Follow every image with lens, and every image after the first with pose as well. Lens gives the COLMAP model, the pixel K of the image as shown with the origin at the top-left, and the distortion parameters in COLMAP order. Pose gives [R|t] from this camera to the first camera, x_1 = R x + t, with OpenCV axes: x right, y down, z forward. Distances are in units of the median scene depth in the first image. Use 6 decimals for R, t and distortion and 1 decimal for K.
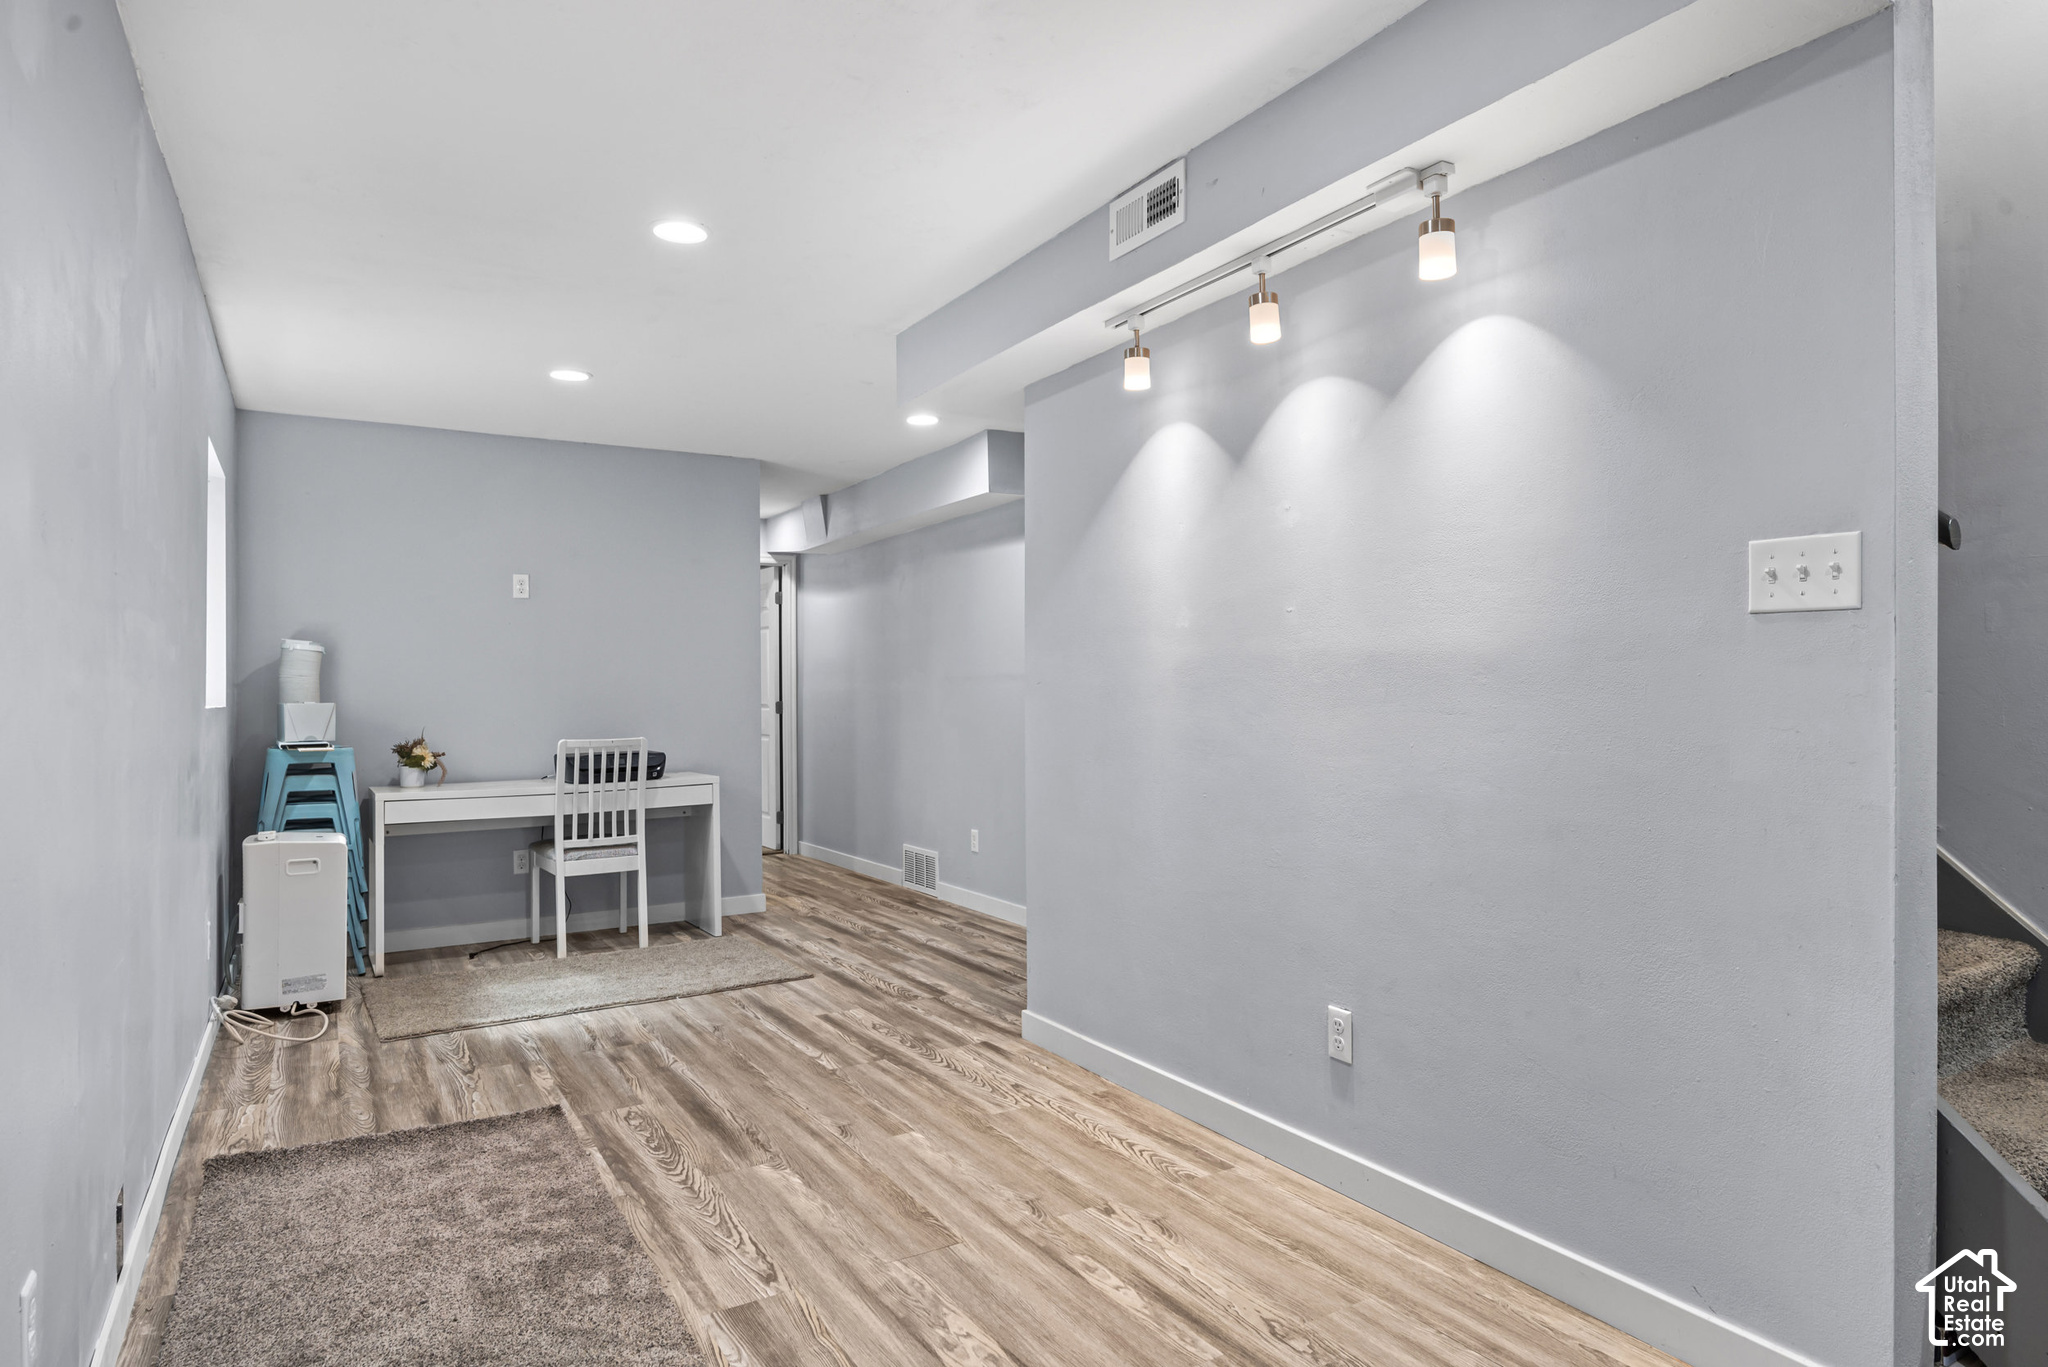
lens RADIAL K [[1145.5, 0, 1025.7], [0, 1145.5, 688.8], [0, 0, 1]] dist [-0.003741, -0.000149]
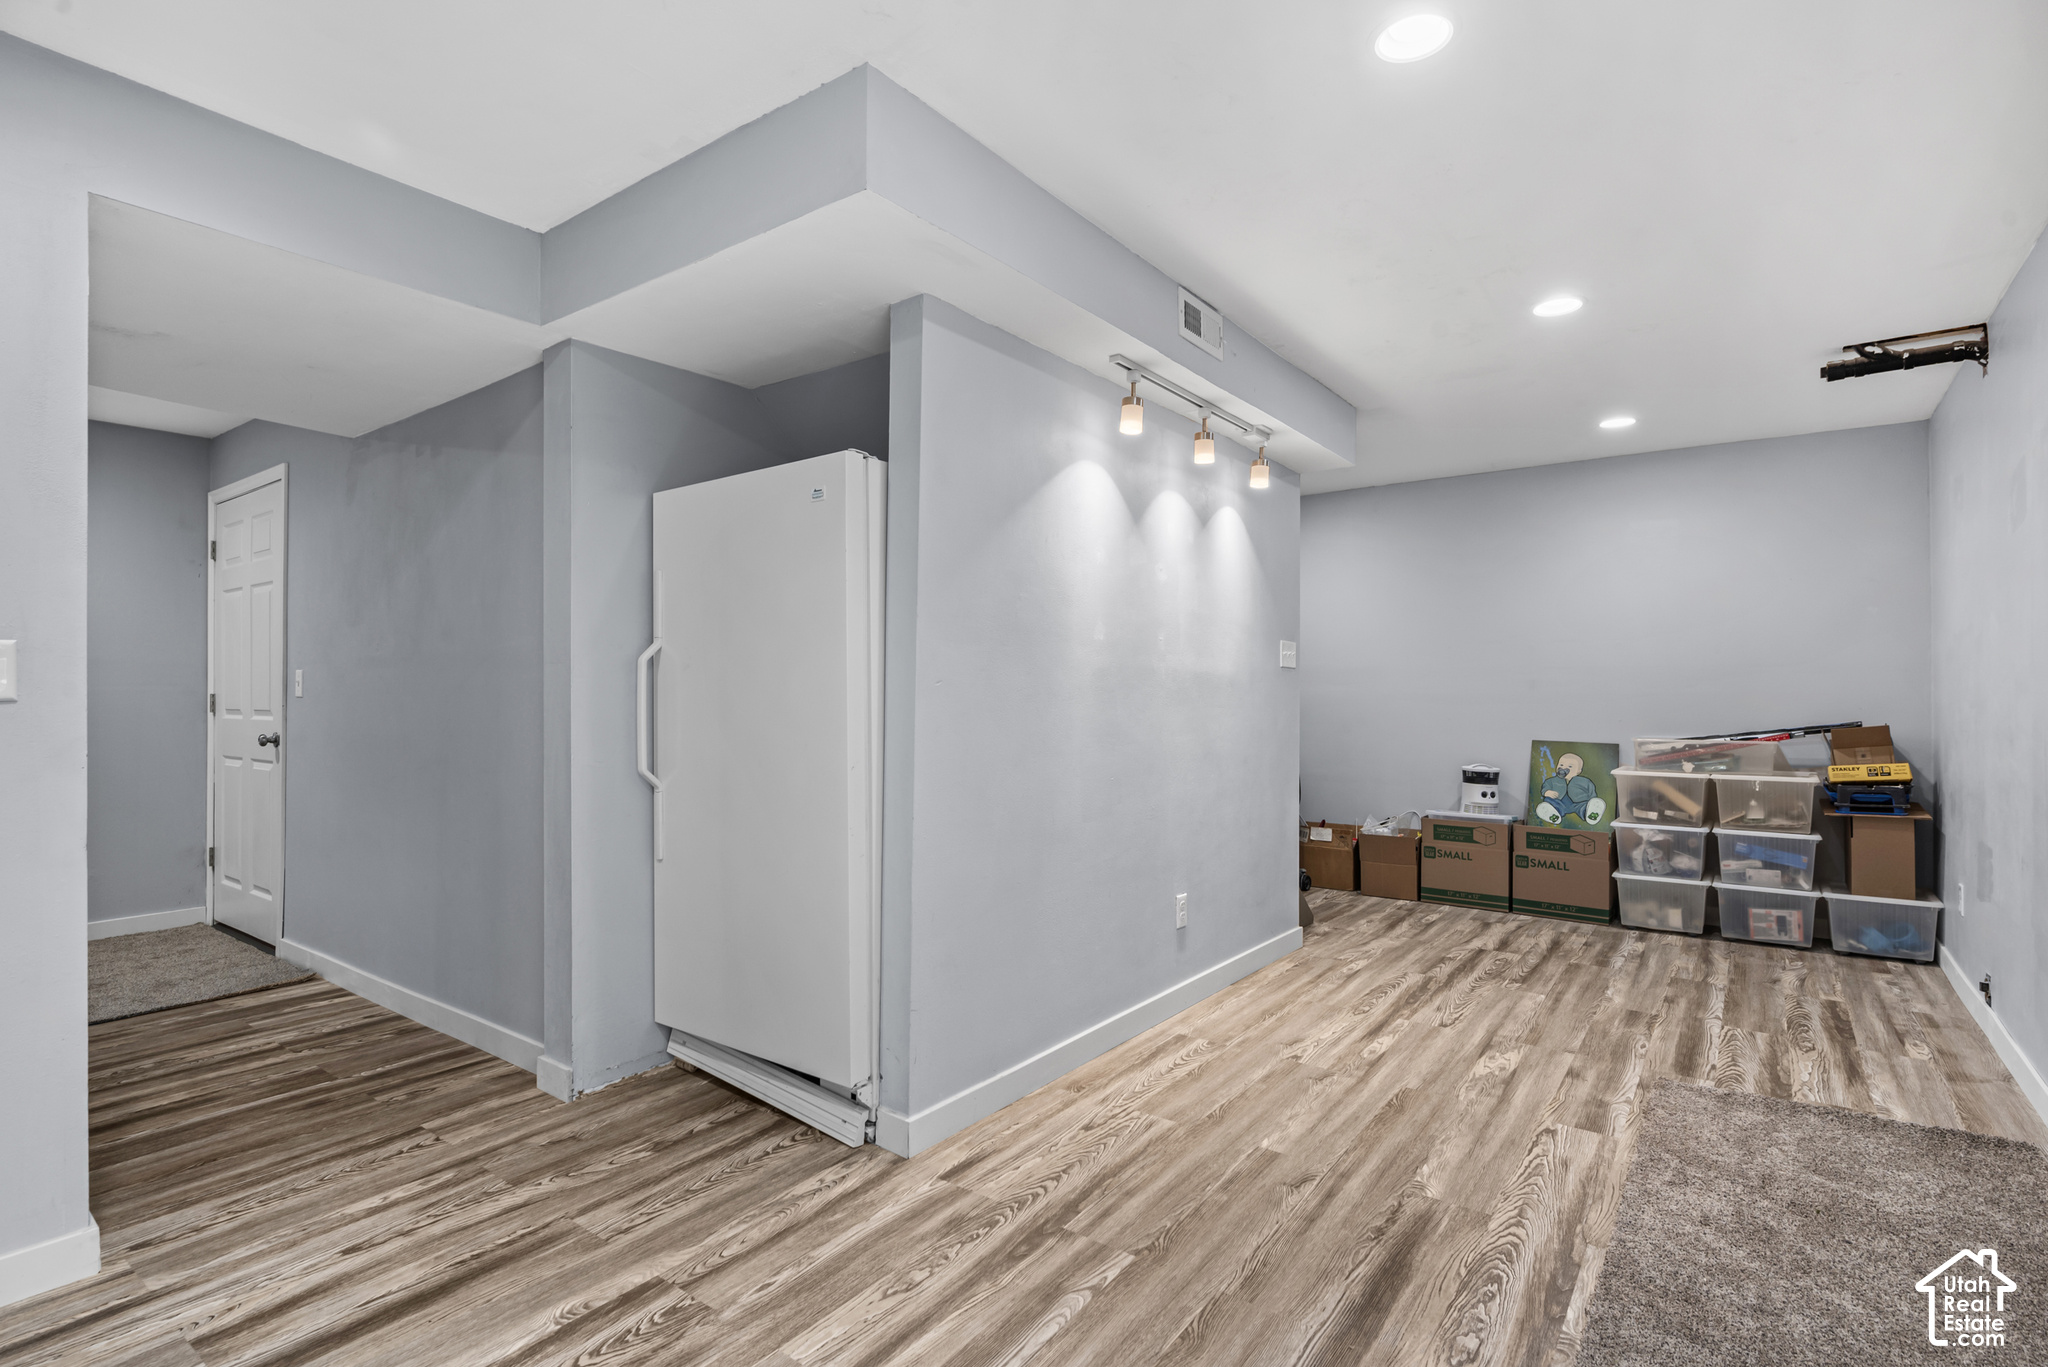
lens RADIAL K [[984.4, 0, 1023.4], [0, 984.4, 691.4], [0, 0, 1]] dist [0.000681, 0.000018]
pose [[-0.369157, 0.009264, 0.929321, -0.832124], [-0.001917, 0.999941, -0.010729, 0.012266], [-0.929365, -0.005742, -0.369117, 1.554358]]
